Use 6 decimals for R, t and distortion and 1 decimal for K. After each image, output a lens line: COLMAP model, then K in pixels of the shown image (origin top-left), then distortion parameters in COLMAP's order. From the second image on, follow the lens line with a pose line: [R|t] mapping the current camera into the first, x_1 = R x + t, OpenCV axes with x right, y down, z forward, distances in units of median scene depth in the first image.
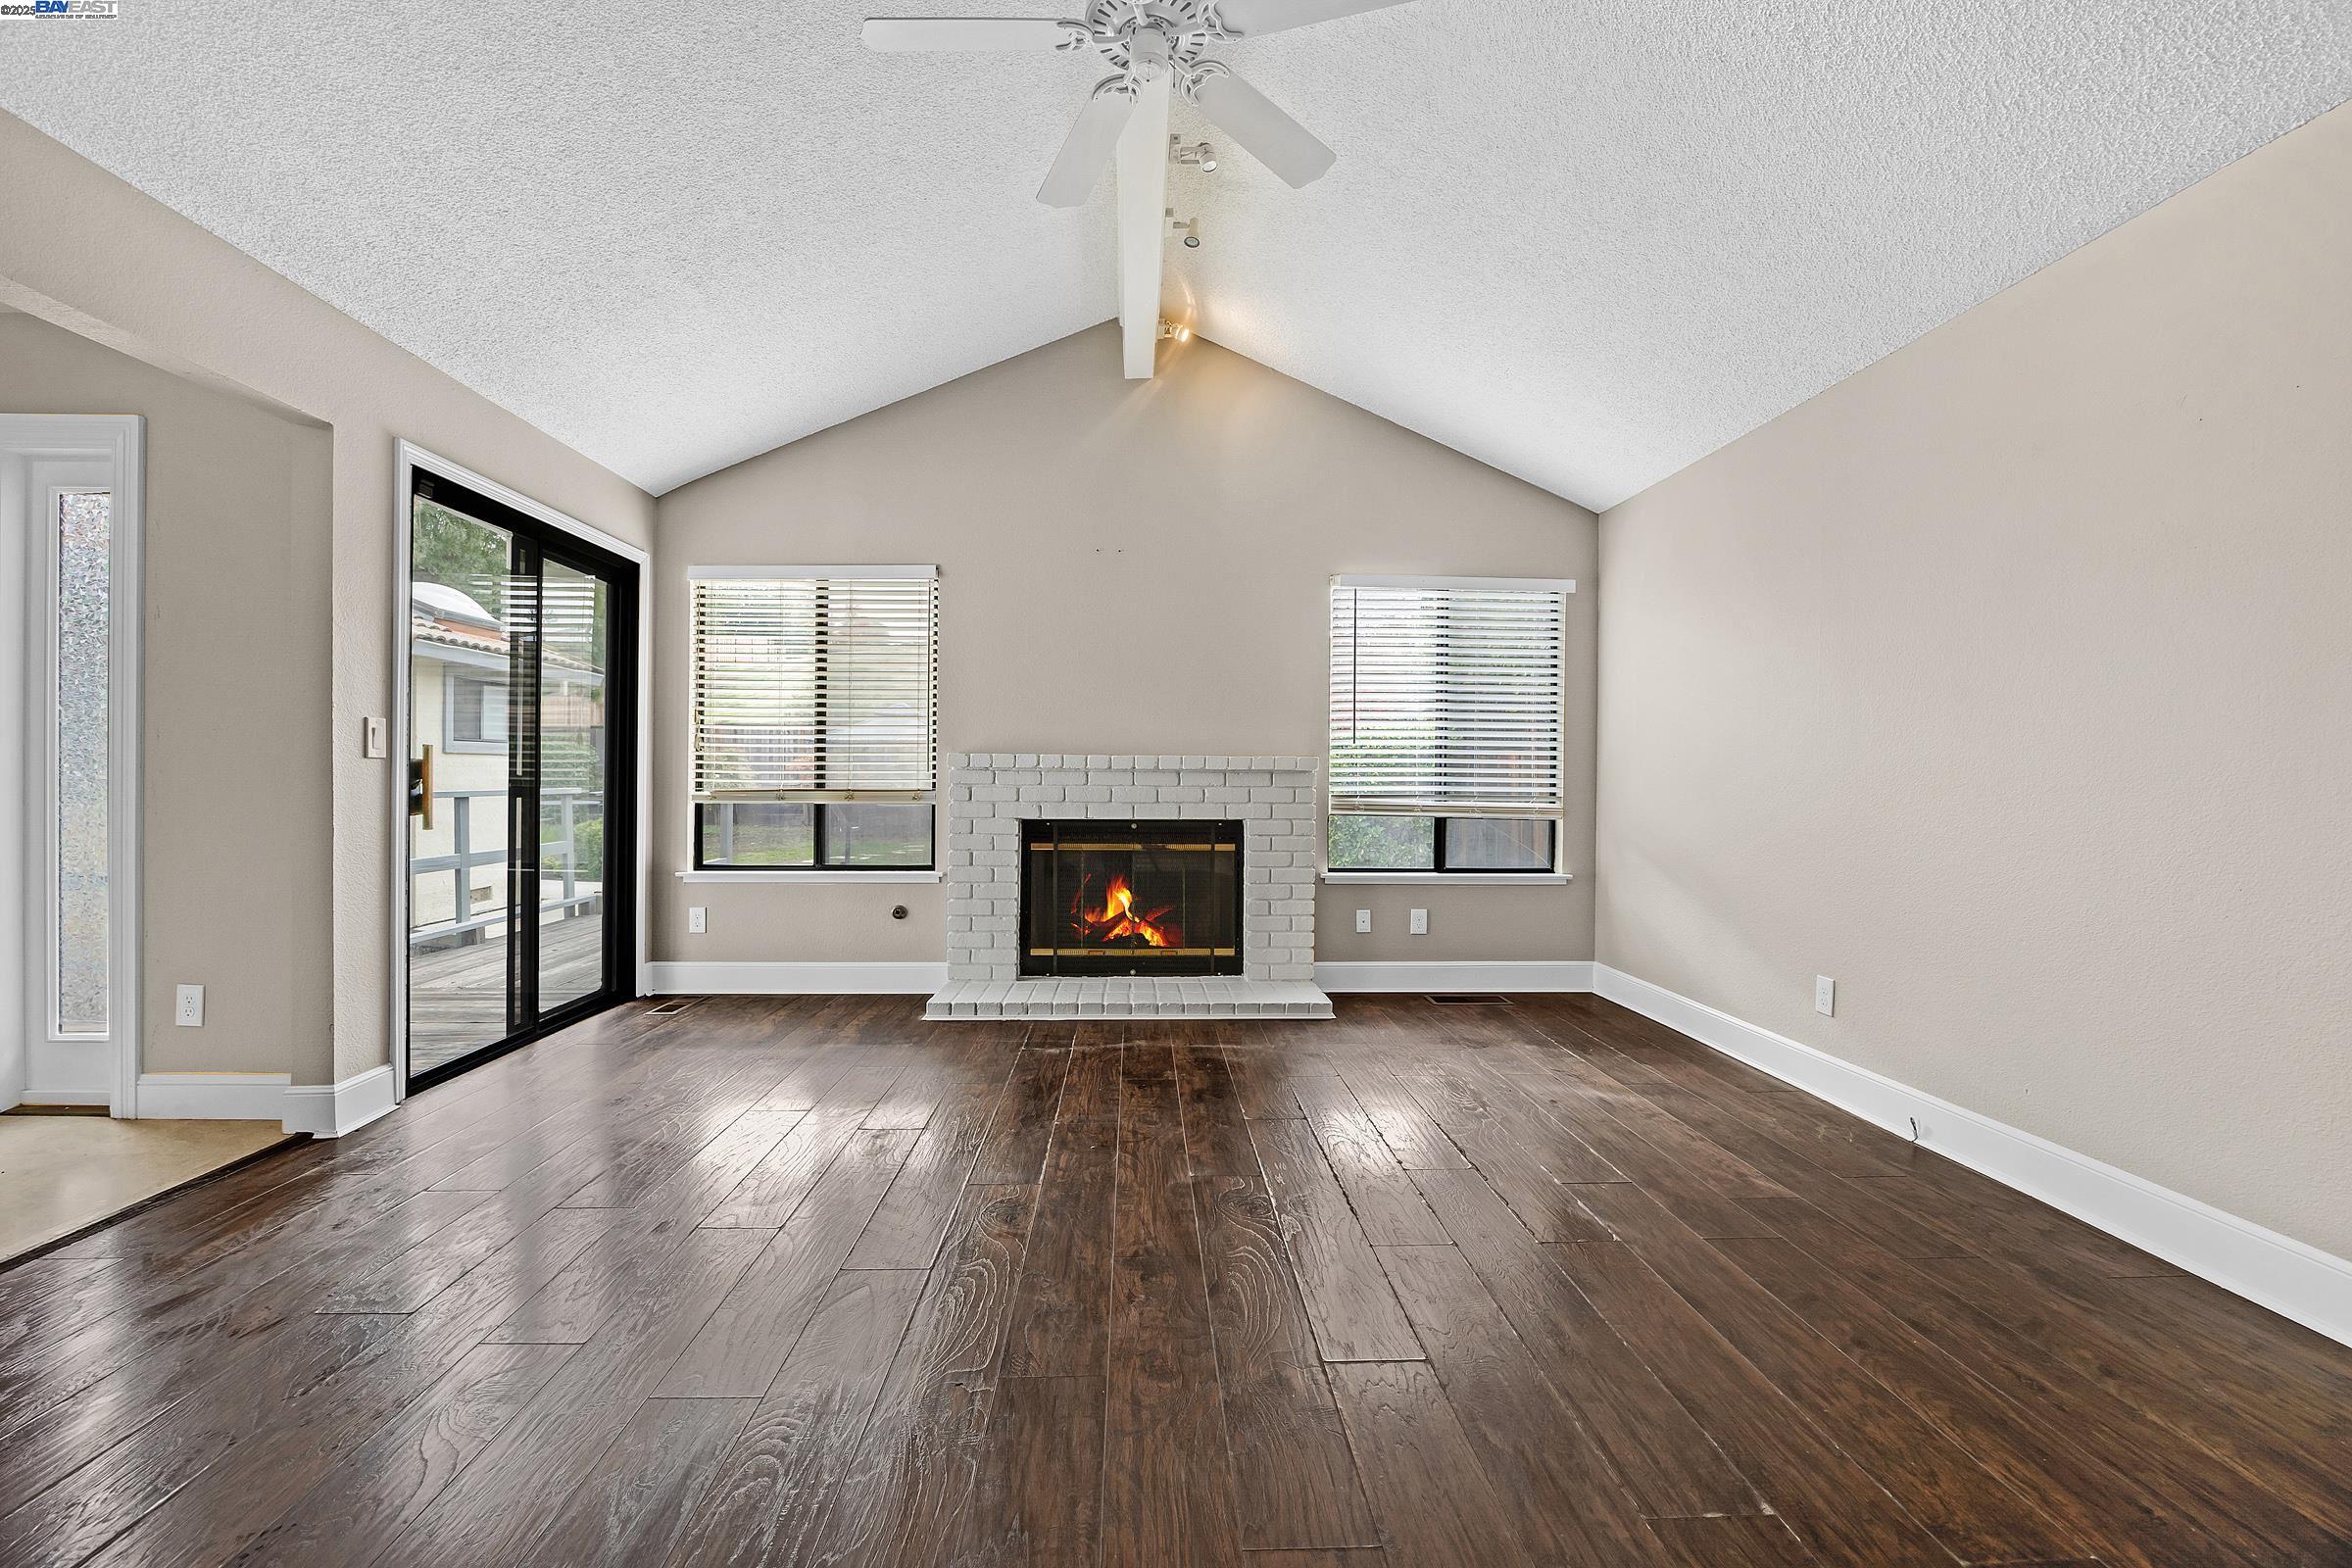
lens RADIAL K [[1010.9, 0, 1176.0], [0, 1010.9, 784.0], [0, 0, 1]] dist [0.000708, -0.000008]
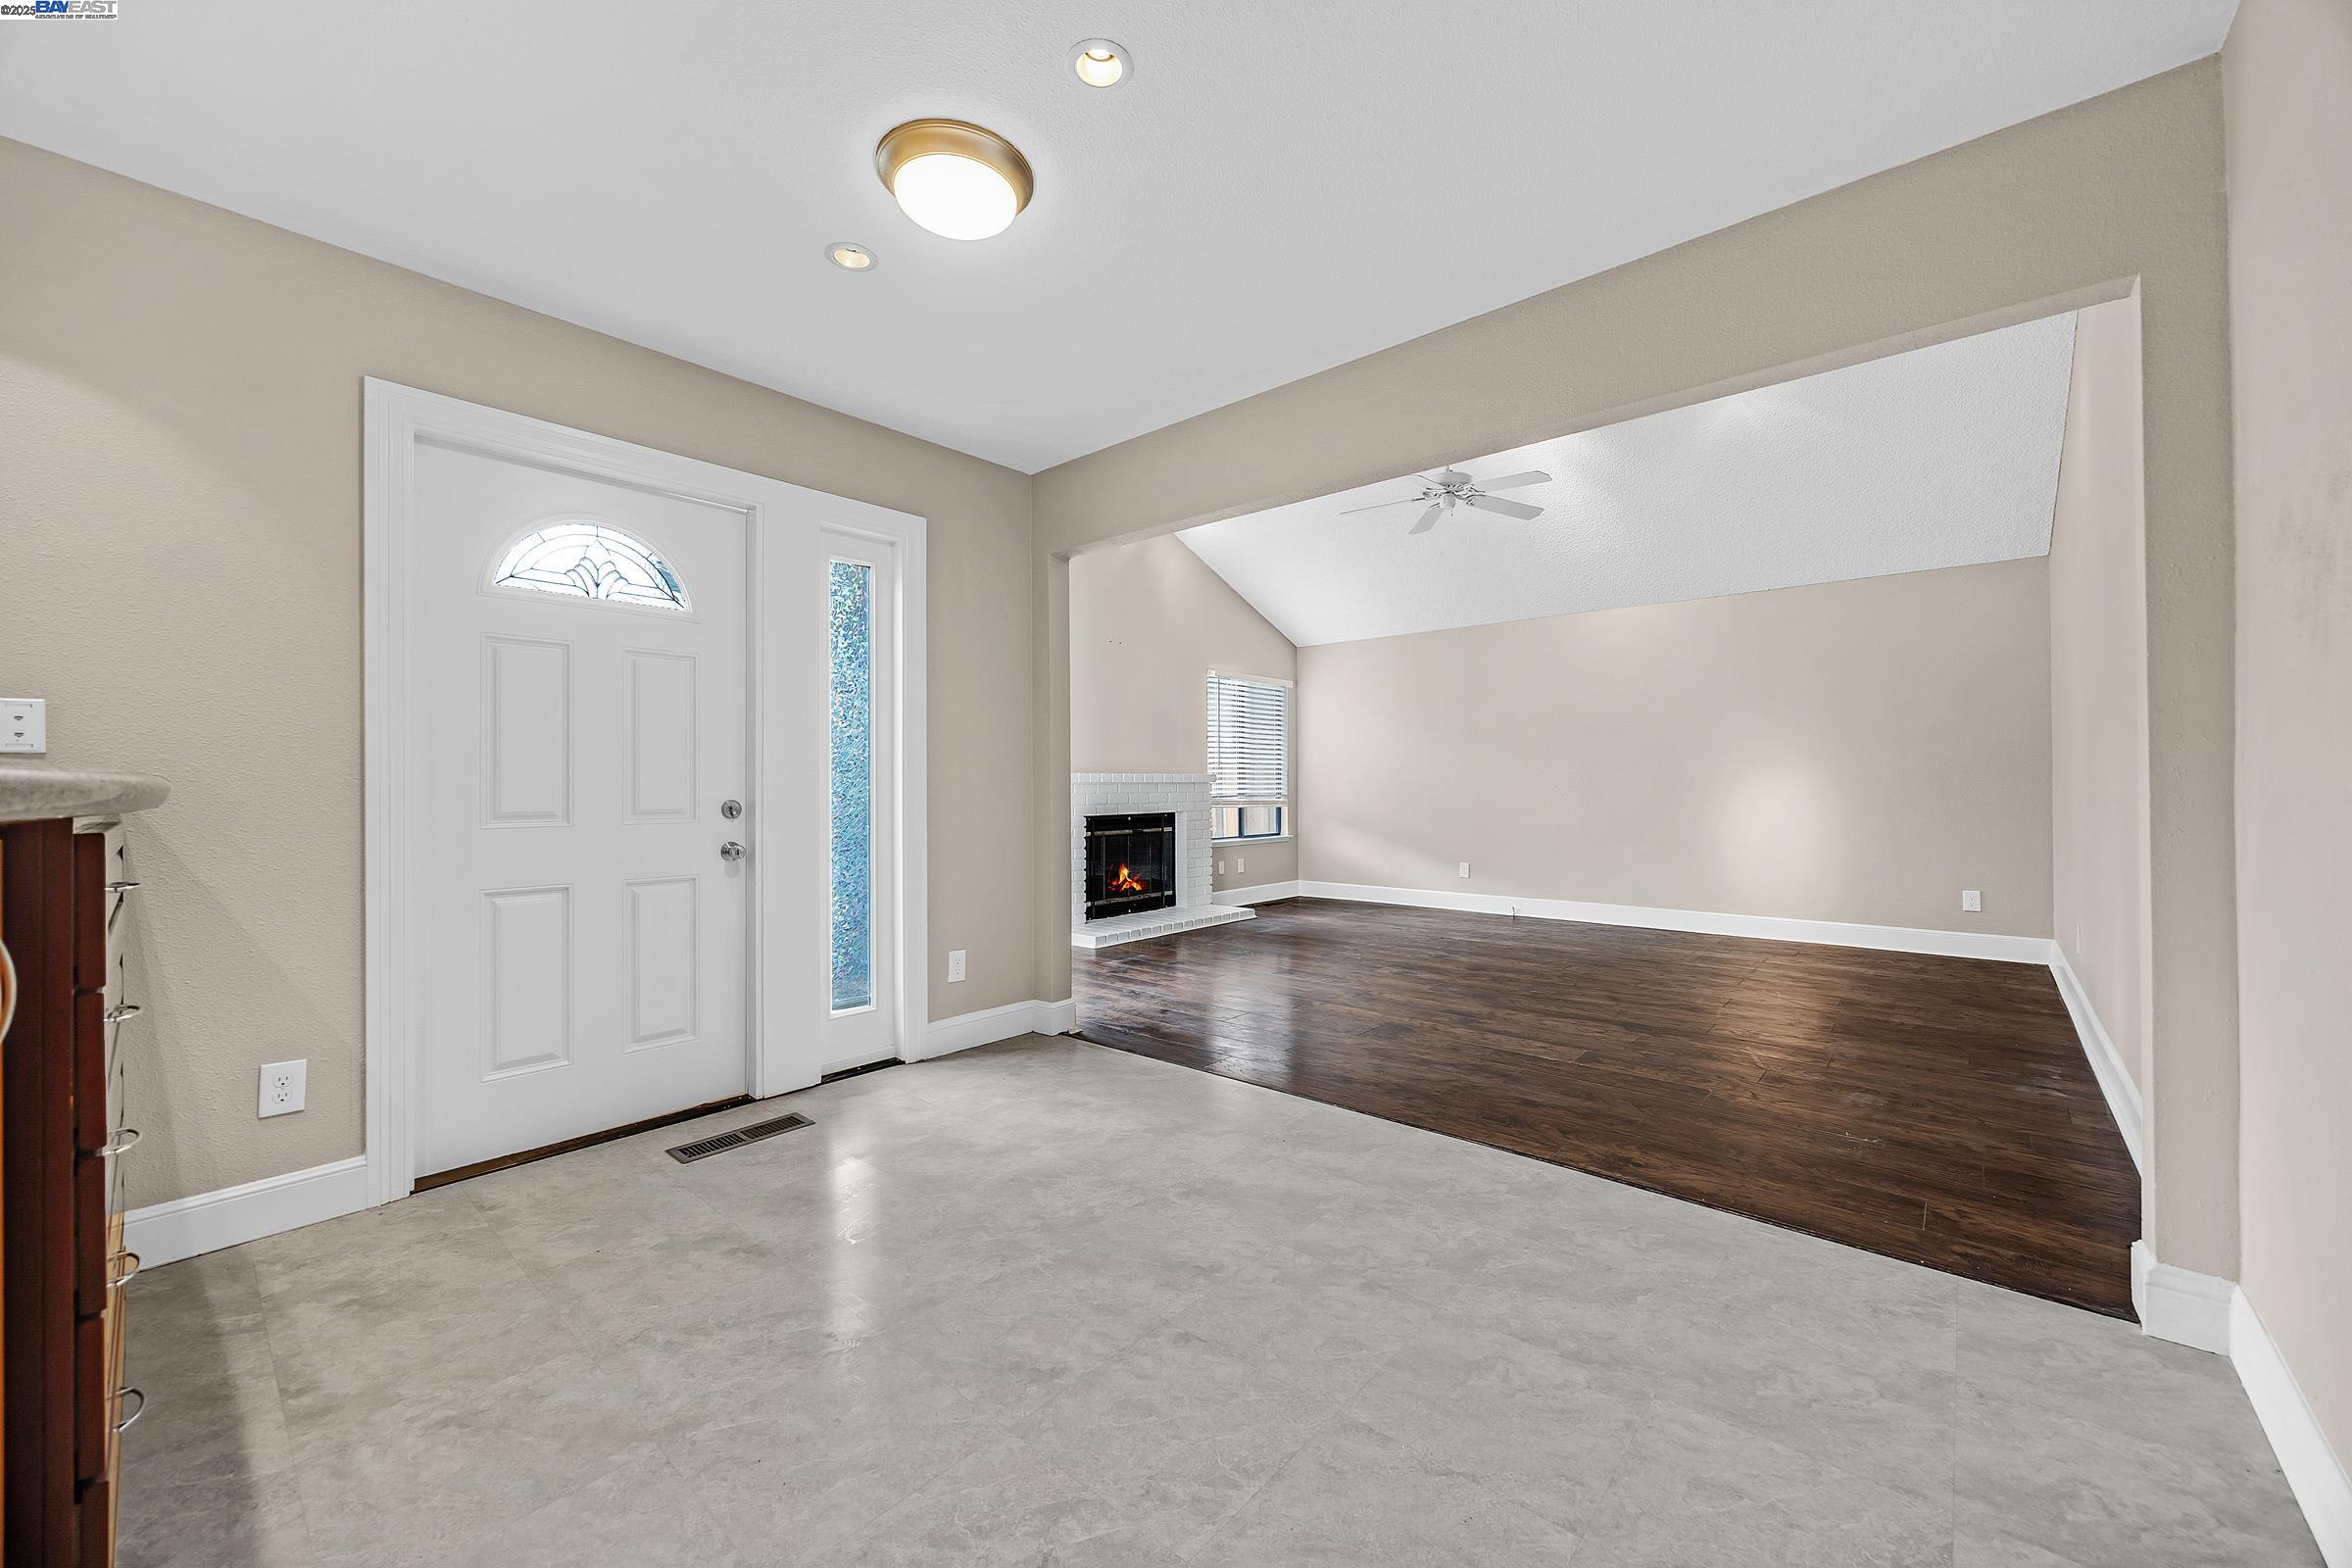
lens RADIAL K [[892.0, 0, 1166.6], [0, 892.0, 779.5], [0, 0, 1]] dist [-0.002755, -0.000079]
pose [[0.697268, -0.006183, 0.716784, -1.028370], [0.015352, 0.999862, -0.006309, -0.010174], [-0.716646, 0.015403, 0.697267, -0.017799]]
